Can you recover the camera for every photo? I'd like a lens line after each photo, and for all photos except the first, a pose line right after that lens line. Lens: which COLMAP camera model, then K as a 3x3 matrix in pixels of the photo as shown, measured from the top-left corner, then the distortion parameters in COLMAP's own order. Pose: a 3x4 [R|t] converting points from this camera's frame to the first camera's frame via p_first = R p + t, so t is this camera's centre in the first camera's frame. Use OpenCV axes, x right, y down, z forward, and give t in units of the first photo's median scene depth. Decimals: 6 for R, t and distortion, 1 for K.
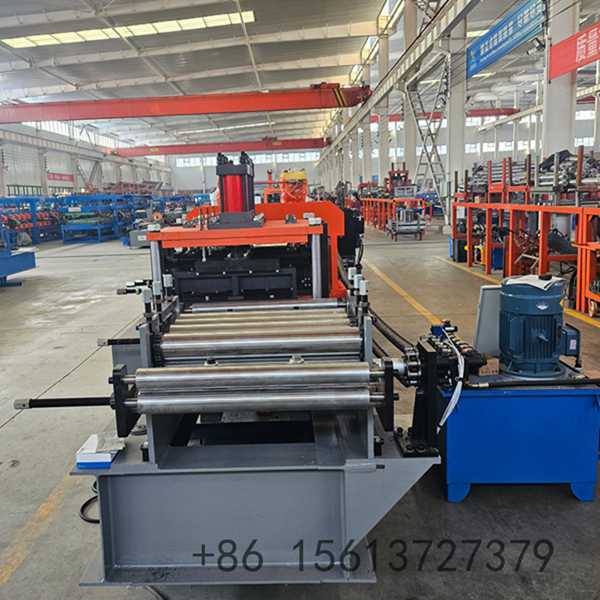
lens RADIAL K [[576.2, 0, 326.4], [0, 576.2, 299.8], [0, 0, 1]] dist [0.076164, 0.005109]
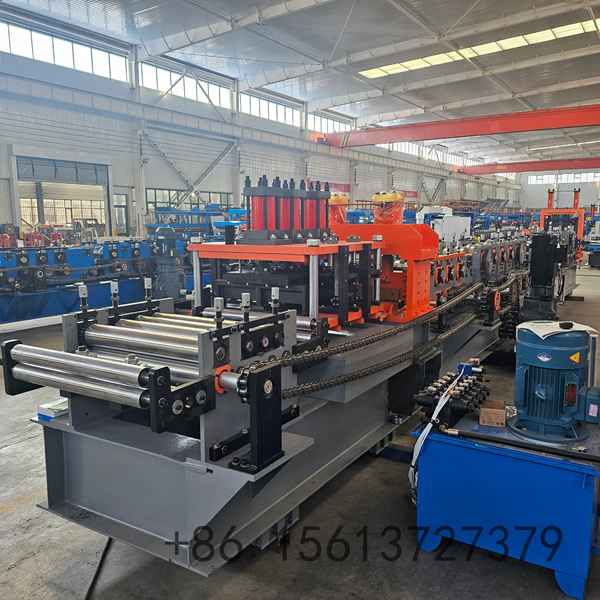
lens RADIAL K [[576.2, 0, 326.4], [0, 576.2, 299.8], [0, 0, 1]] dist [0.076164, 0.005109]
pose [[0.881808, 0.108801, -0.458886, 0.405739], [-0.123741, 0.992311, -0.002510, -0.027308], [0.455085, 0.058996, 0.888492, 0.068303]]
